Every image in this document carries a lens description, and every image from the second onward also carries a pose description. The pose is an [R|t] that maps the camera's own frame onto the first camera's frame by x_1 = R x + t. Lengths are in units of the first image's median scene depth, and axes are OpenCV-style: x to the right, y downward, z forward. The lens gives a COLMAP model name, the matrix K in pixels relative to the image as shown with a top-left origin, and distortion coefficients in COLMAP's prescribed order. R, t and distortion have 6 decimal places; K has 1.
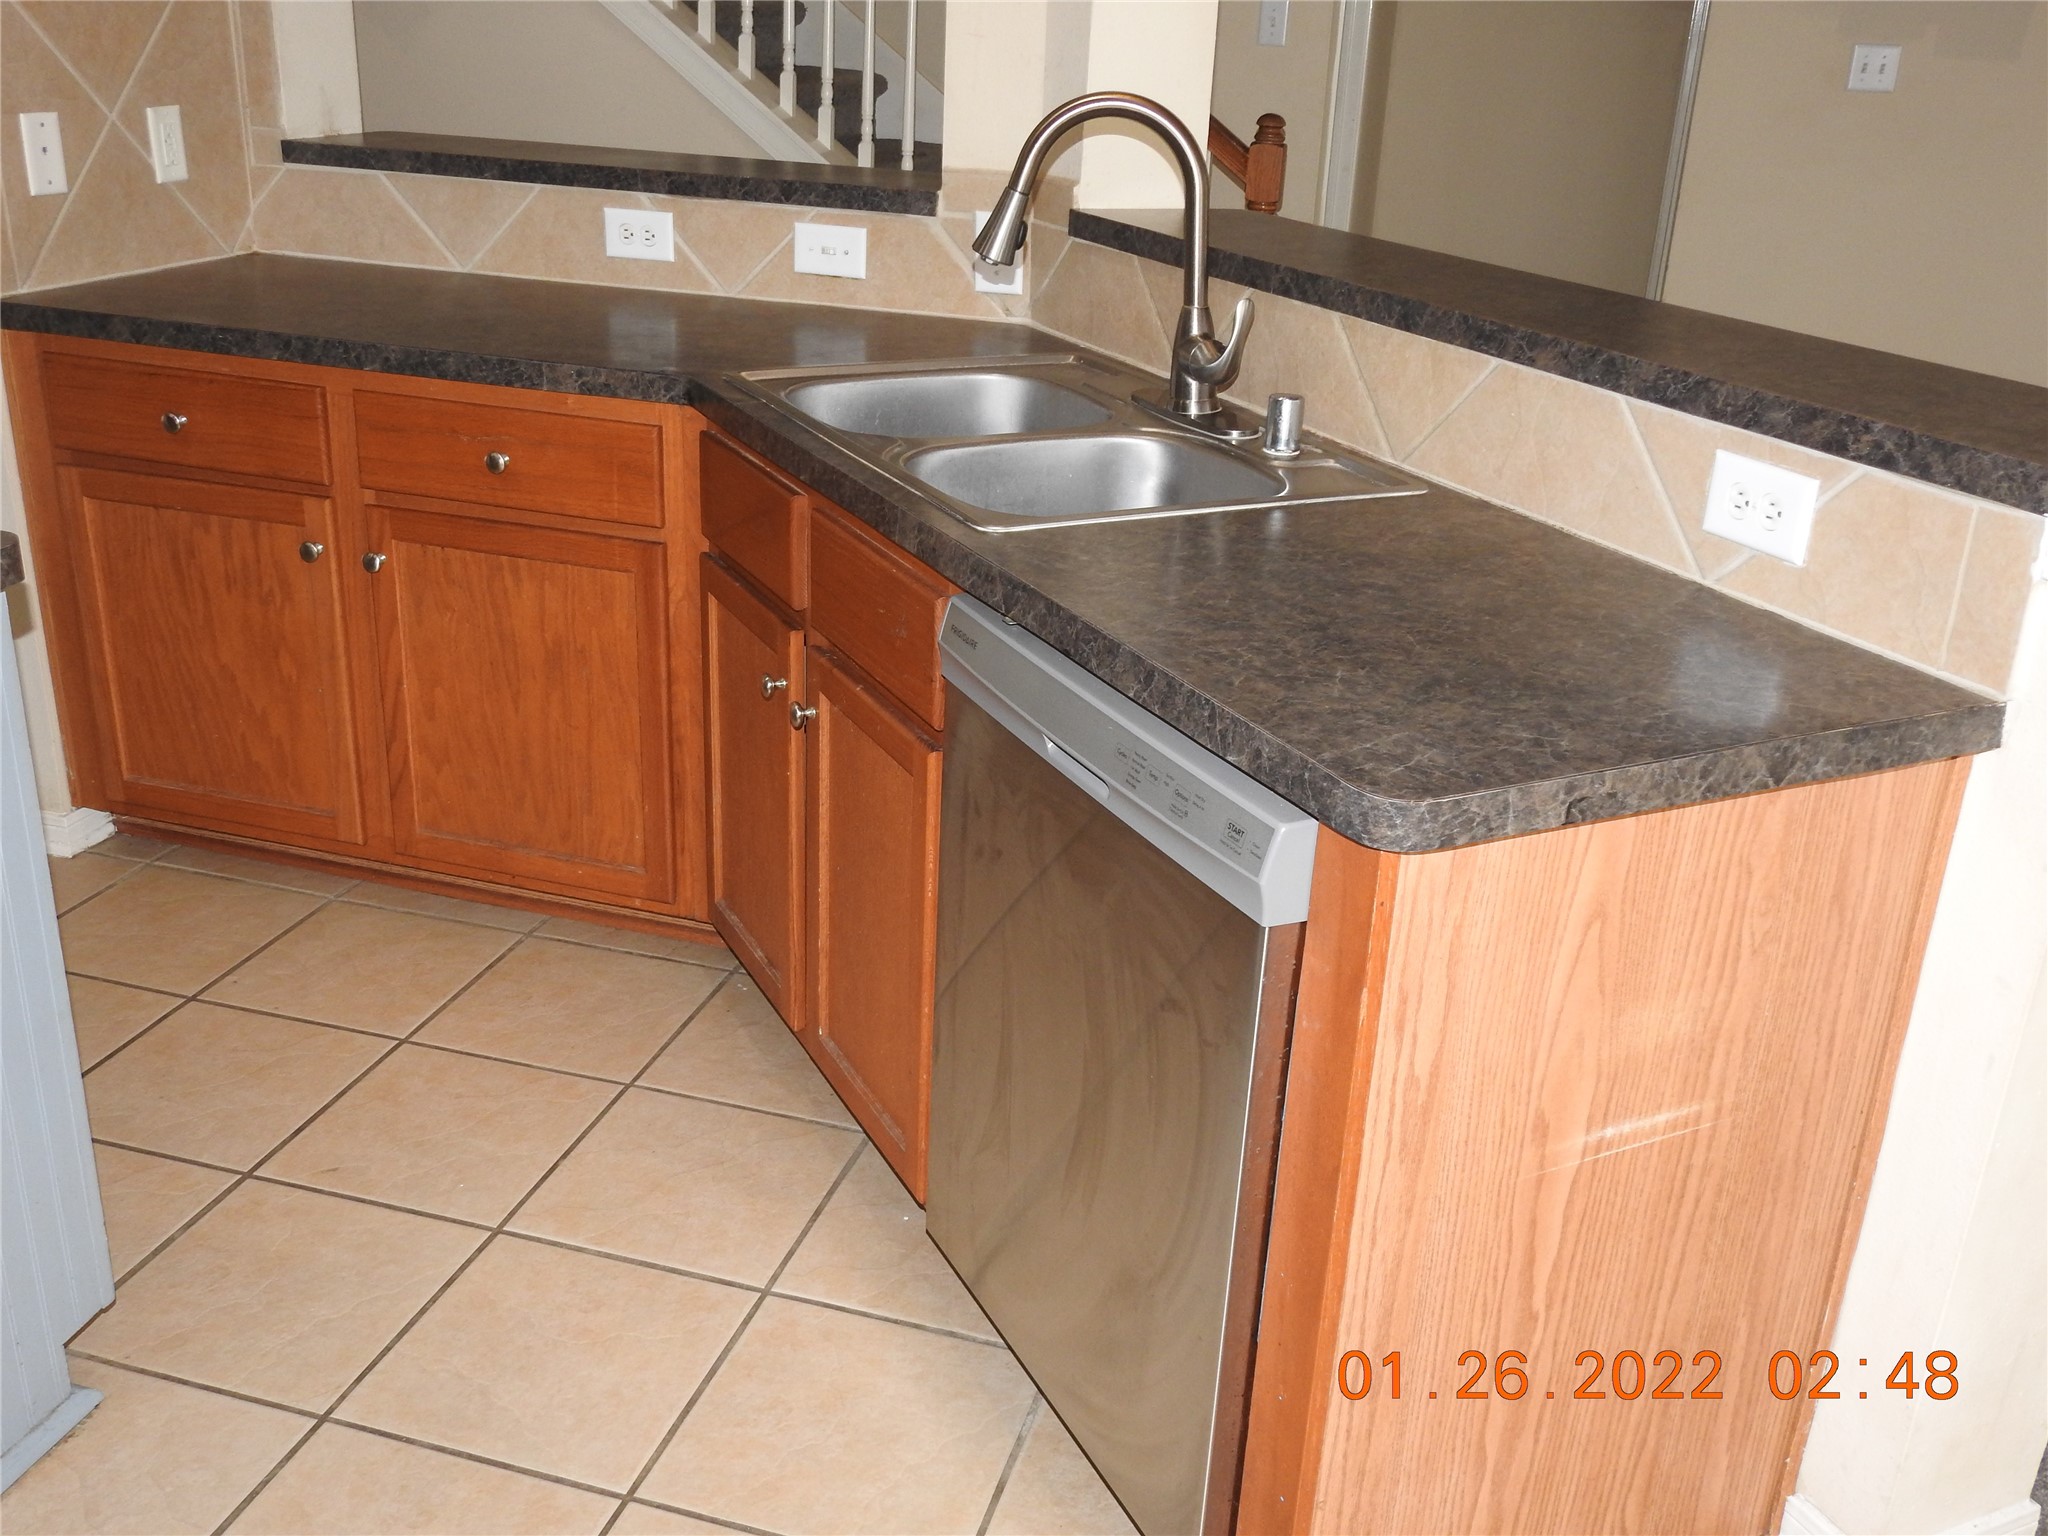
lens RADIAL K [[1940.3, 0, 1022.3], [0, 1940.3, 773.4], [0, 0, 1]] dist [-0.014518, 0.000000]
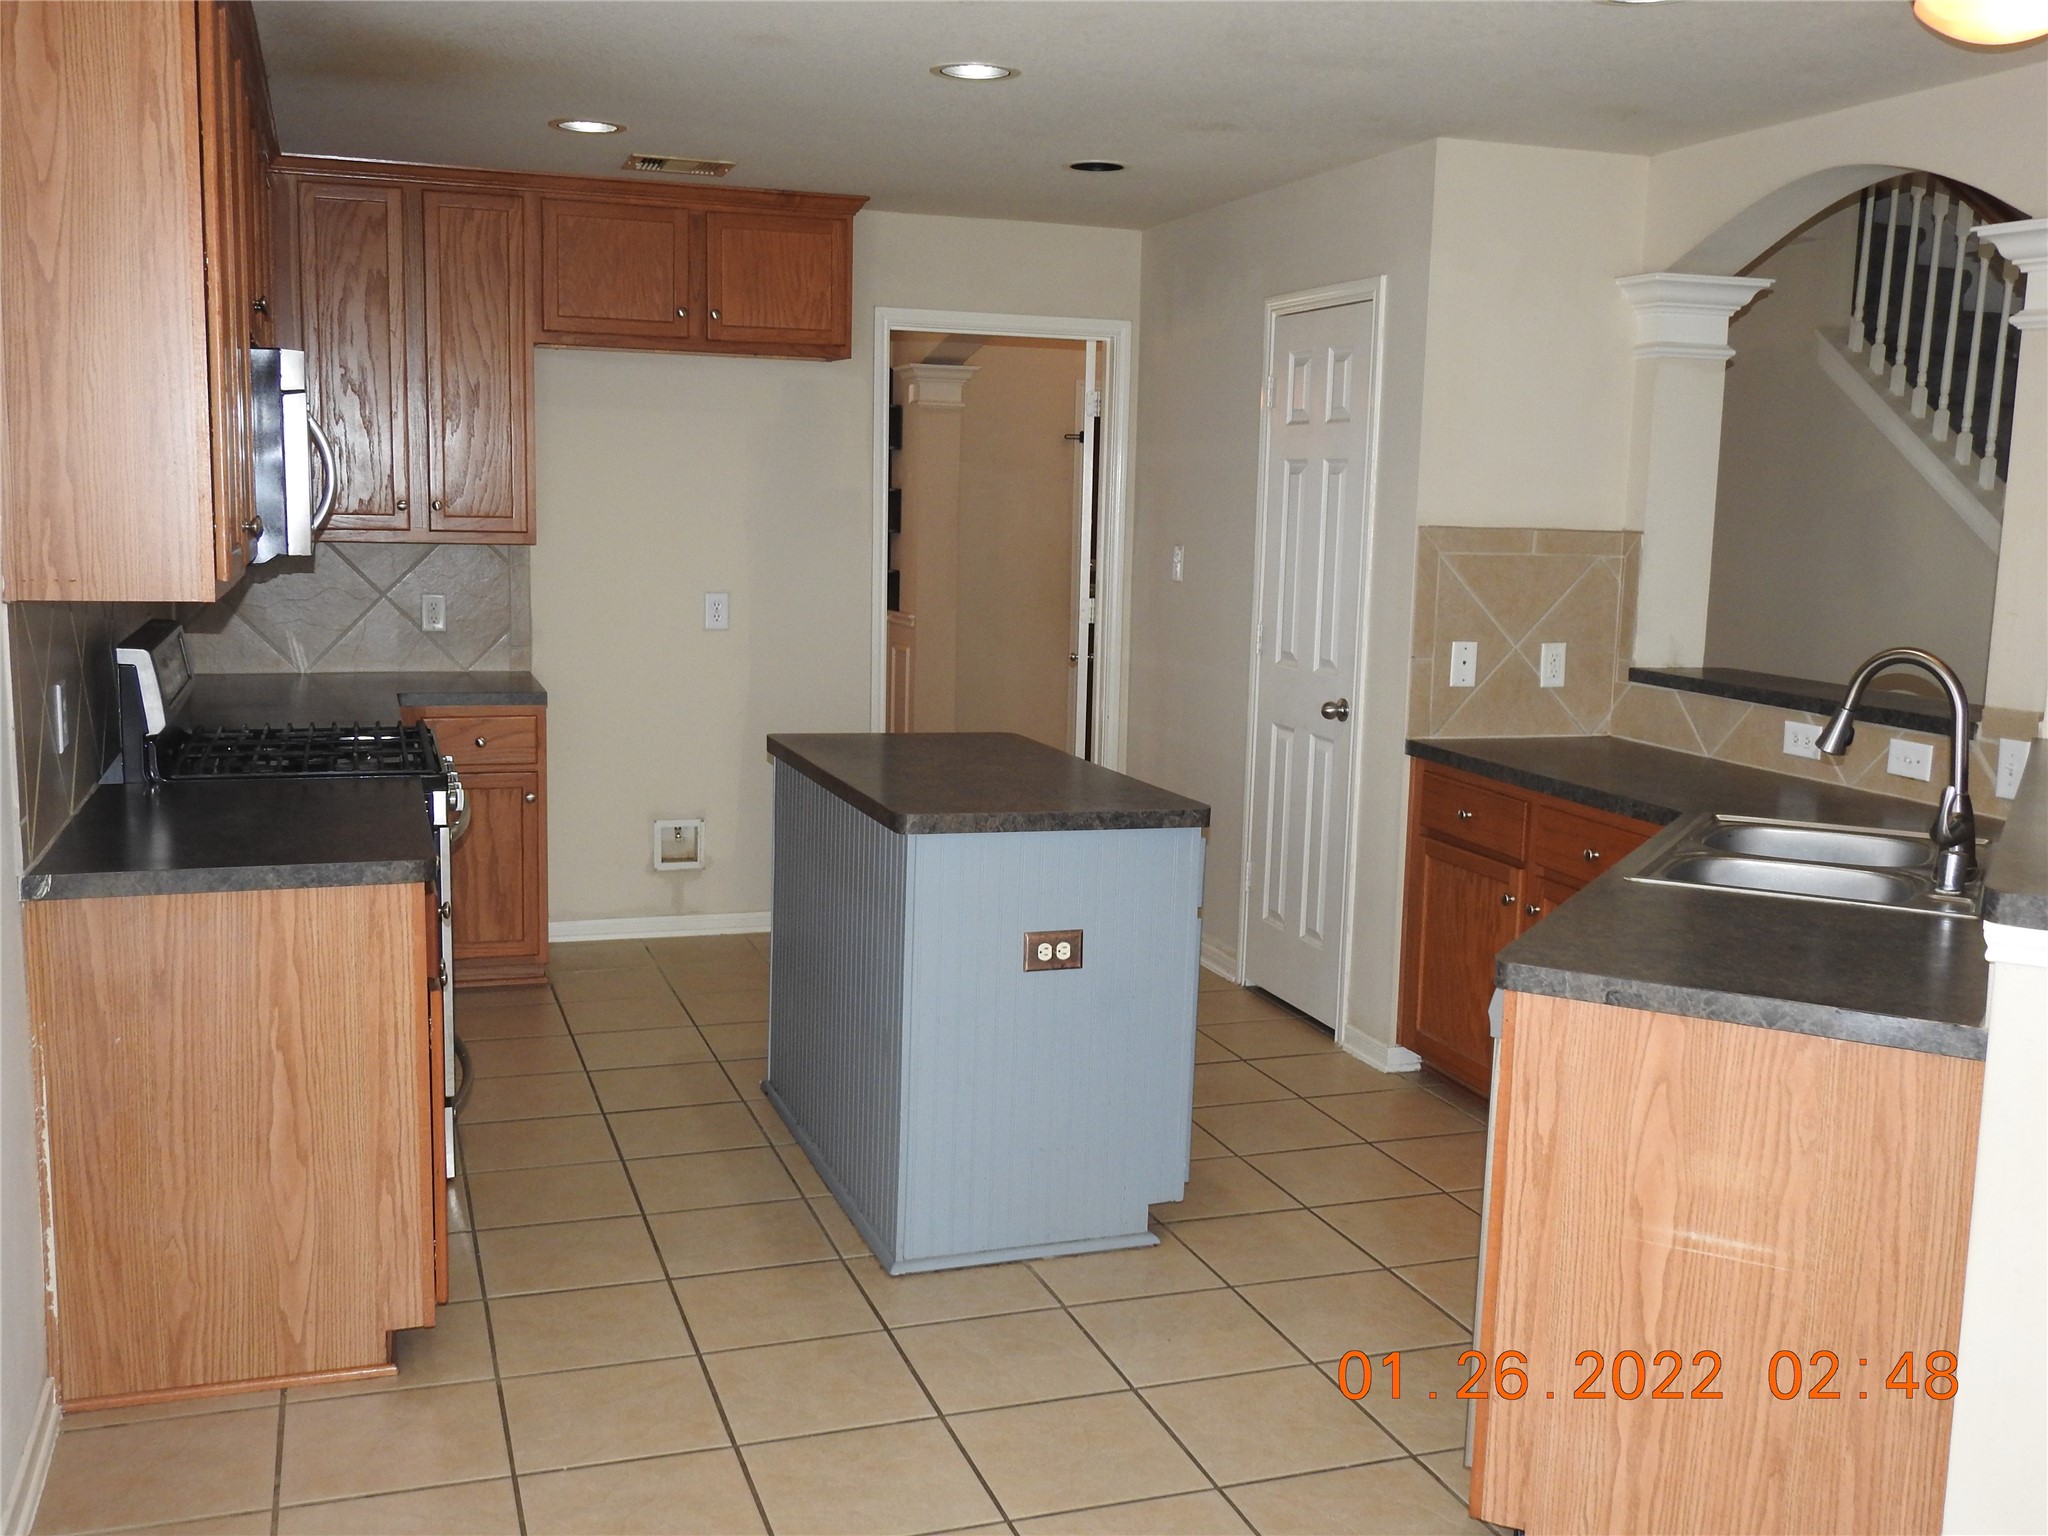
lens RADIAL K [[1940.3, 0, 1024.5], [0, 1940.3, 770.7], [0, 0, 1]] dist [-0.014518, 0.000000]
pose [[0.578736, 0.087998, -0.810753, 1.255194], [-0.310349, 0.943123, -0.119170, 0.182672], [0.754154, 0.320585, 0.573129, -0.489781]]
